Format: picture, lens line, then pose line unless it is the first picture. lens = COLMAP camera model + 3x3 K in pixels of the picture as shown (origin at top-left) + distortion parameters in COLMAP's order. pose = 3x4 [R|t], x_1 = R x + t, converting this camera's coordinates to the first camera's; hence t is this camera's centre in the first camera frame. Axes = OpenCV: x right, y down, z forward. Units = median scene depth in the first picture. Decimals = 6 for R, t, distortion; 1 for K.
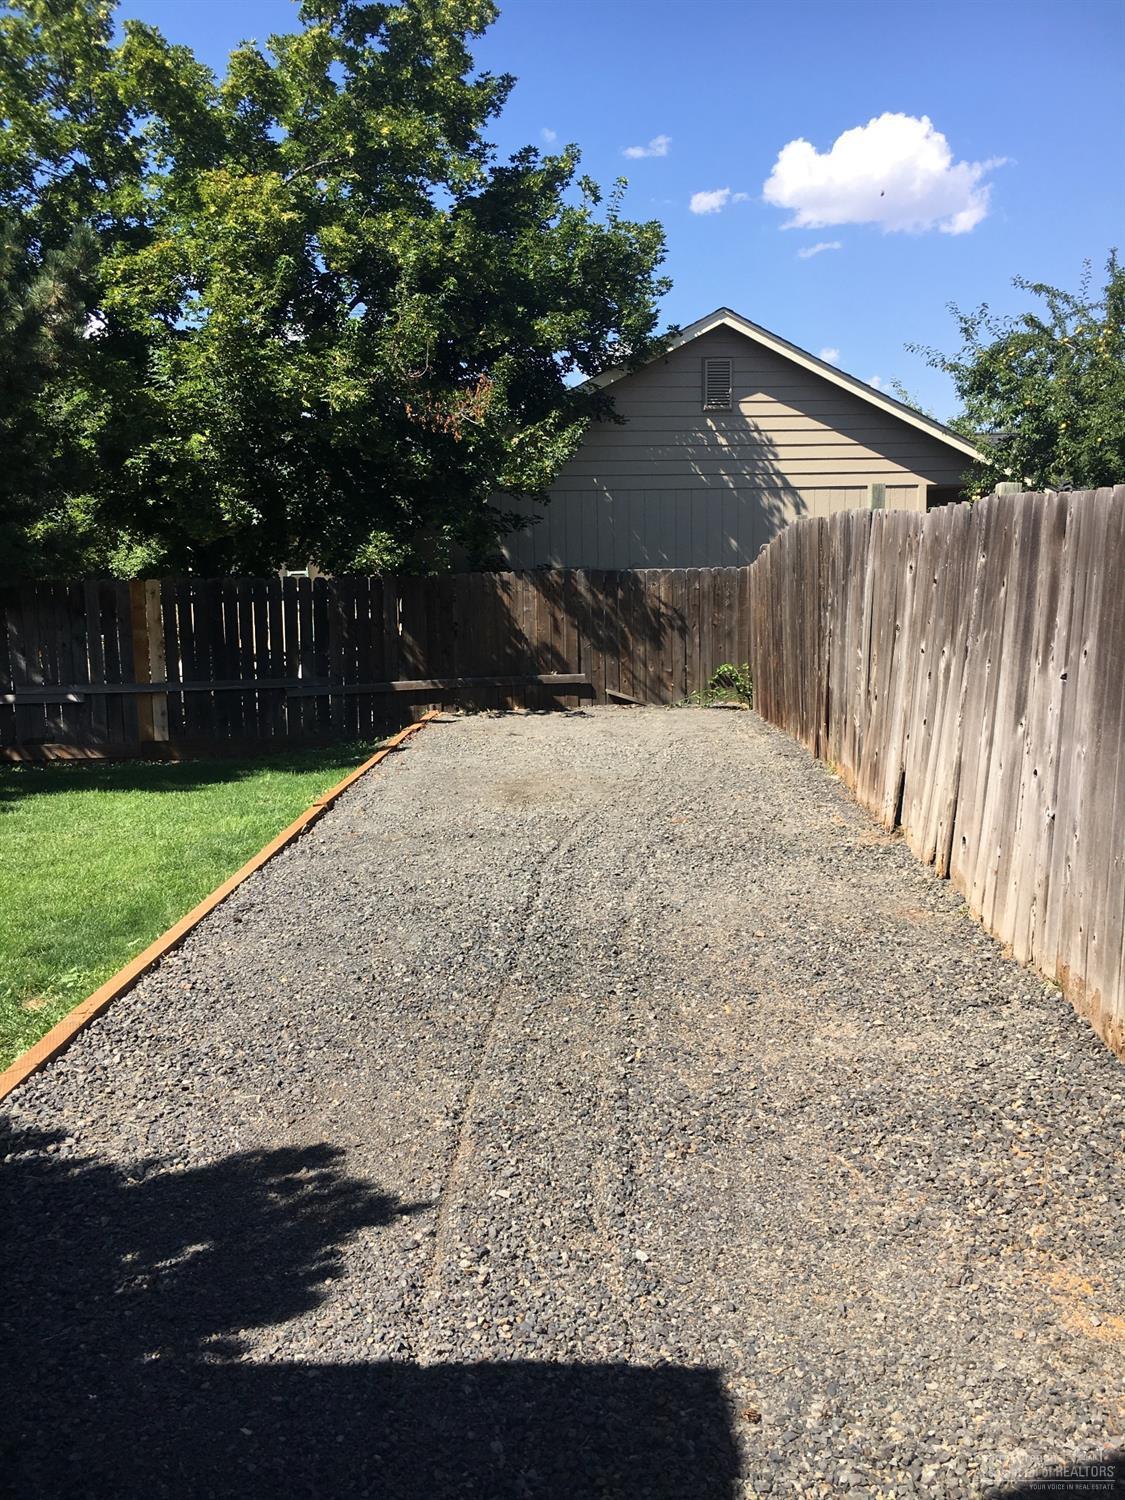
lens RADIAL K [[1251.1, 0, 562.5], [0, 1251.1, 750.0], [0, 0, 1]] dist [0.002357, -0.183383]
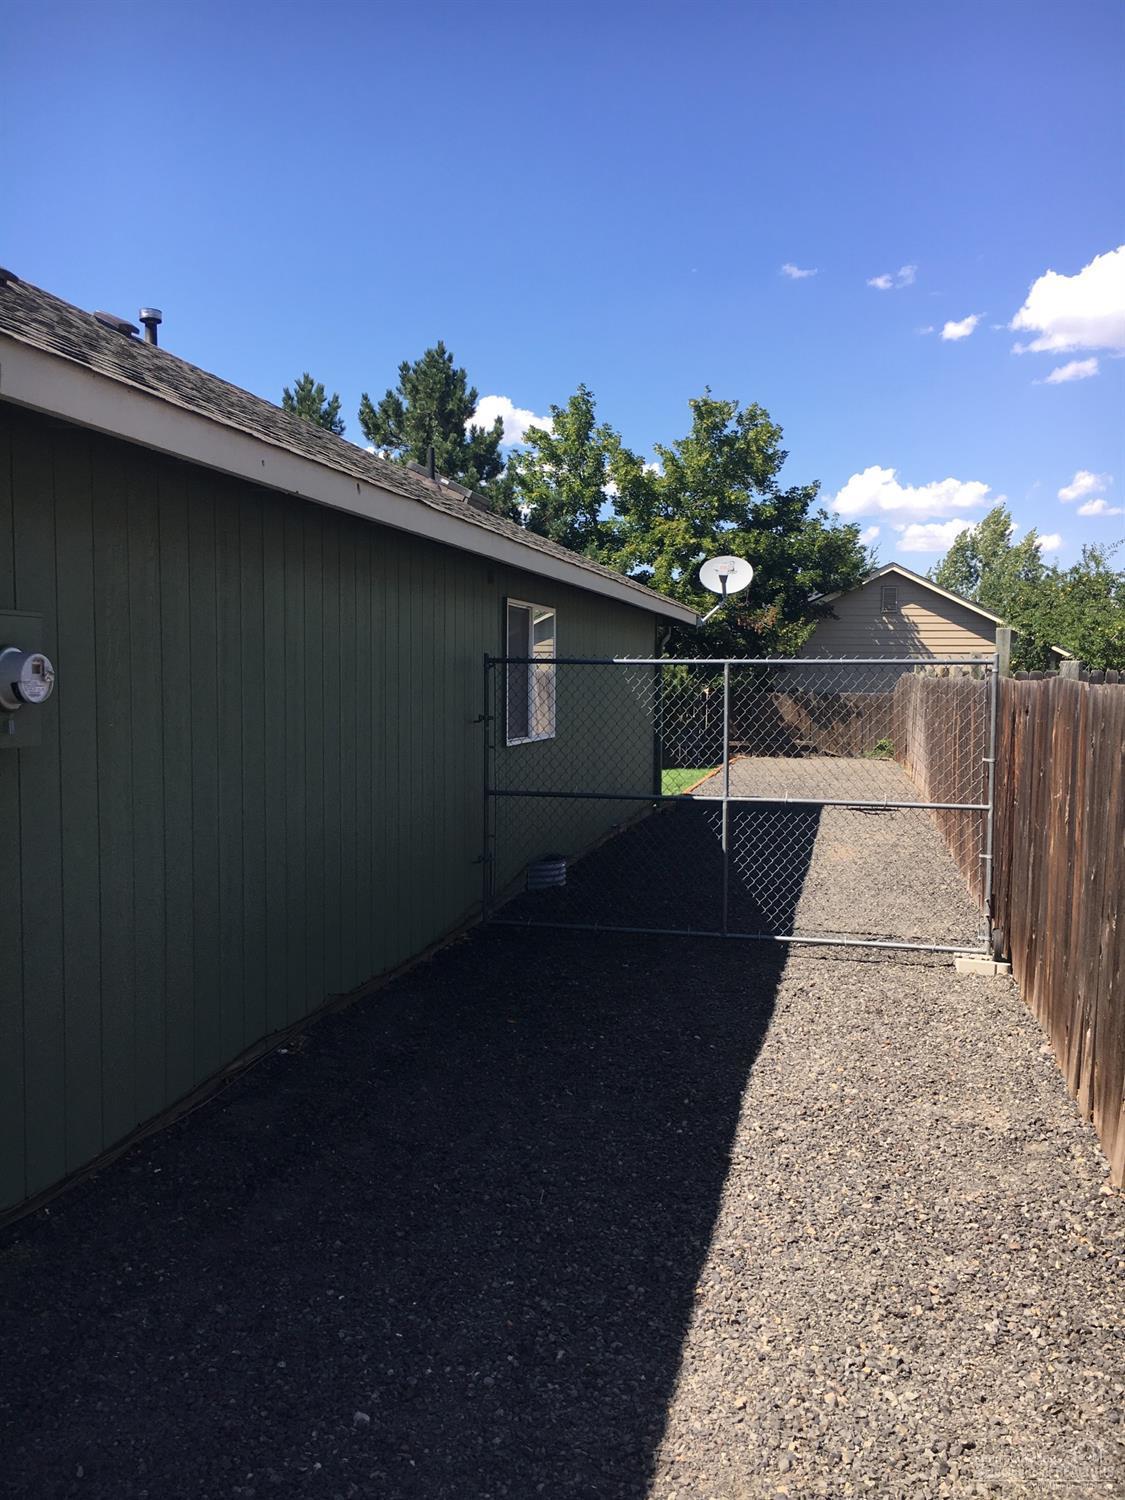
lens RADIAL K [[1251.1, 0, 562.5], [0, 1251.1, 750.0], [0, 0, 1]] dist [0.002357, -0.183383]
pose [[0.983149, 0.036734, -0.179079, -0.019688], [-0.053806, 0.994357, -0.091427, 0.163715], [0.174710, 0.099521, 0.979577, -1.107111]]
